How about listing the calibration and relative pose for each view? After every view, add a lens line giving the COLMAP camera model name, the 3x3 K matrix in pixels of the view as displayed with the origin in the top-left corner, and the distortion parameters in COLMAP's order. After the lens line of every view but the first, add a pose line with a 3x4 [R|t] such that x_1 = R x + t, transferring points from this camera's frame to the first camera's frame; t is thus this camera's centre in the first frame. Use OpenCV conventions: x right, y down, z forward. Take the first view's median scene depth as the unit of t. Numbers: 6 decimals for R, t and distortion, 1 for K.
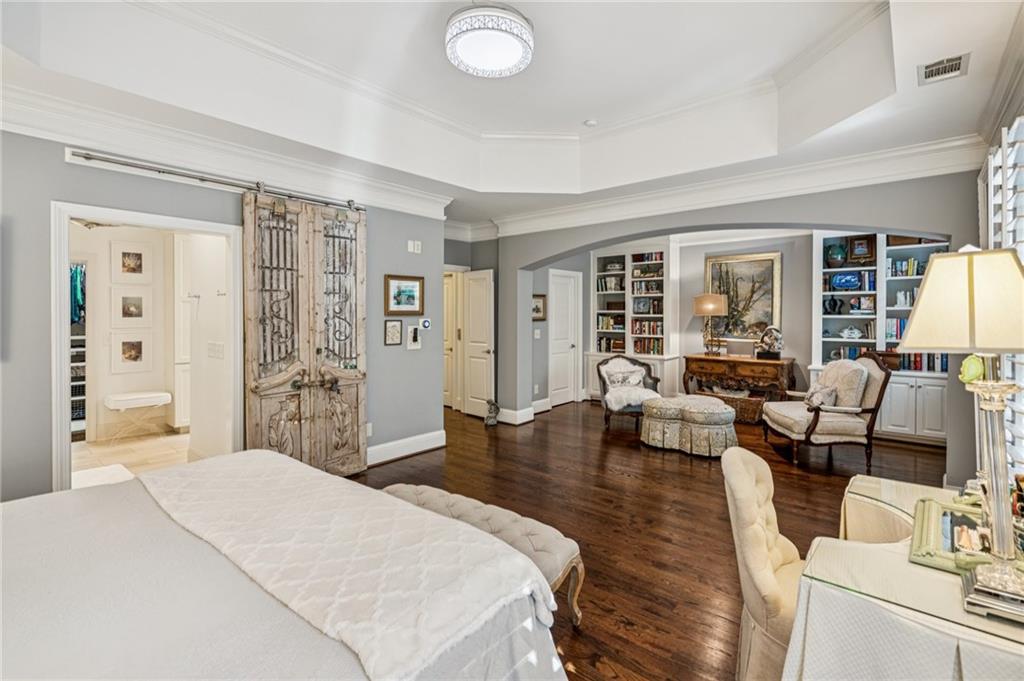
lens RADIAL K [[467.8, 0, 508.1], [0, 467.8, 316.1], [0, 0, 1]] dist [-0.002031, -0.000069]
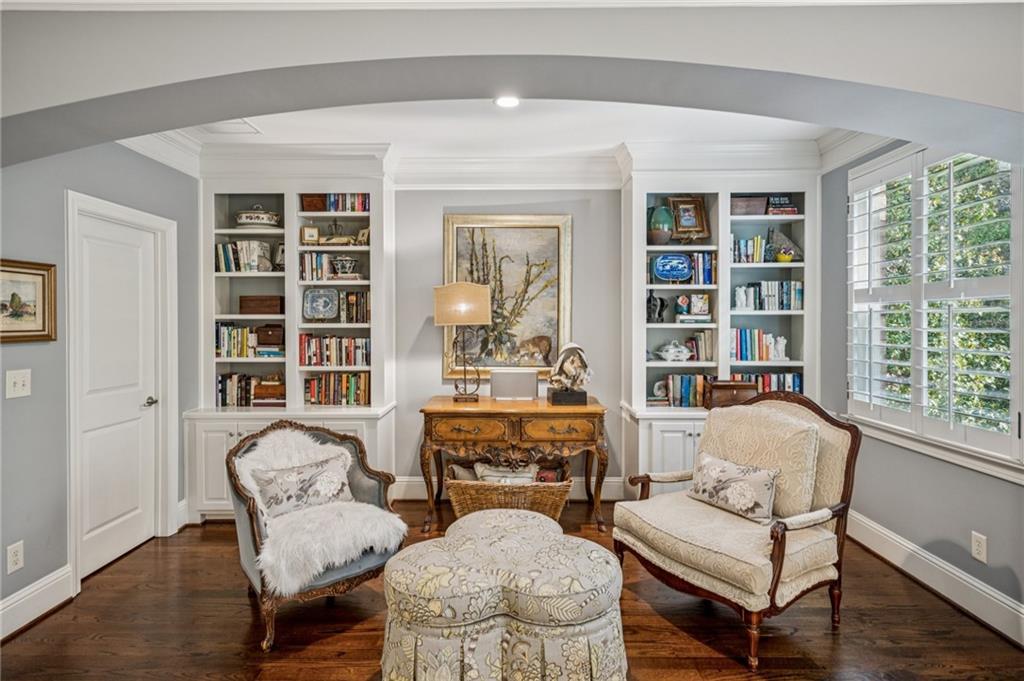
lens RADIAL K [[562.0, 0, 511.4], [0, 562.0, 330.9], [0, 0, 1]] dist [0.006346, 0.001535]
pose [[0.764999, -0.008500, 0.643976, 0.072357], [0.004752, 0.999960, 0.007553, 0.001120], [-0.644014, -0.002718, 0.765009, 0.487124]]
